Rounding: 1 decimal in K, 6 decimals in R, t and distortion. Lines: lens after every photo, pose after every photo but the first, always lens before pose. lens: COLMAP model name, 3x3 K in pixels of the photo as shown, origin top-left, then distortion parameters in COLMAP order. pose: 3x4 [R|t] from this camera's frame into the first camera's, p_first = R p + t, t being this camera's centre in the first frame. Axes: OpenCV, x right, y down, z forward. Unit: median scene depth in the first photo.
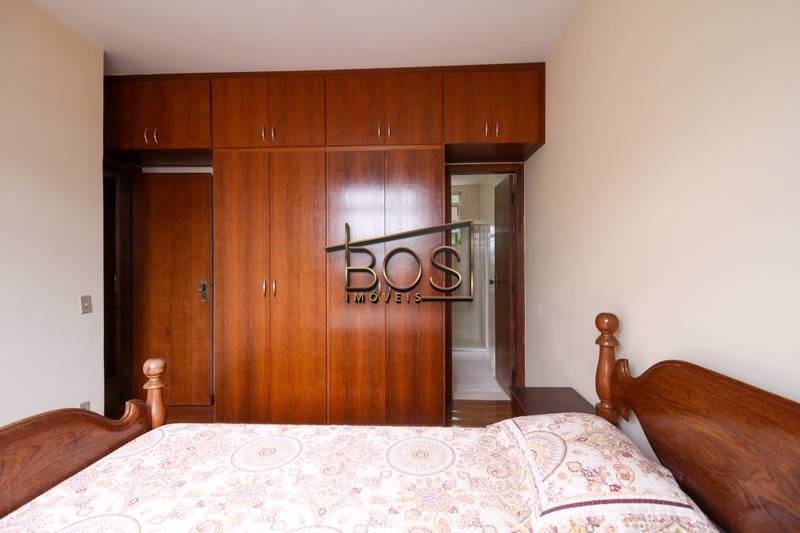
lens RADIAL K [[368.2, 0, 419.2], [0, 368.2, 271.0], [0, 0, 1]] dist [-0.001347, -0.000337]
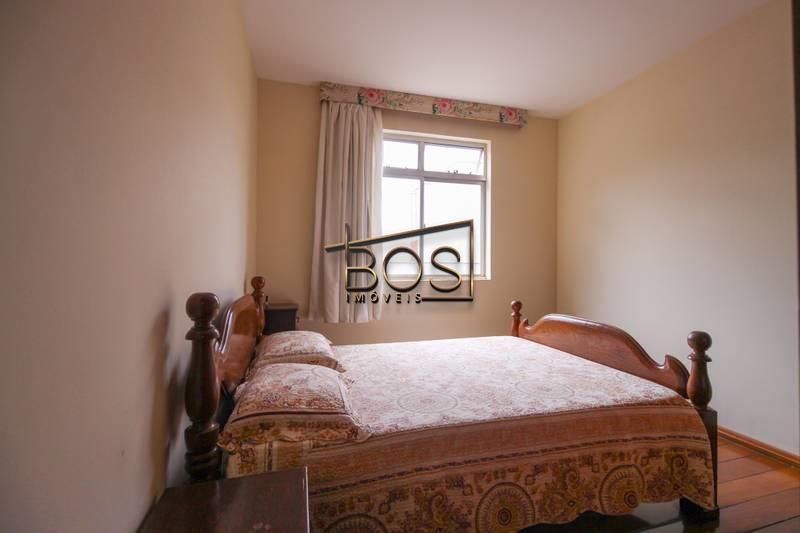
lens RADIAL K [[360.0, 0, 400.0], [0, 360.0, 266.5], [0, 0, 1]] dist [0.001044, 0.000360]
pose [[-0.963615, -0.005207, -0.267244, 0.404155], [-0.004344, 0.999983, -0.003818, 0.086424], [0.267260, -0.002518, -0.963621, 2.142054]]
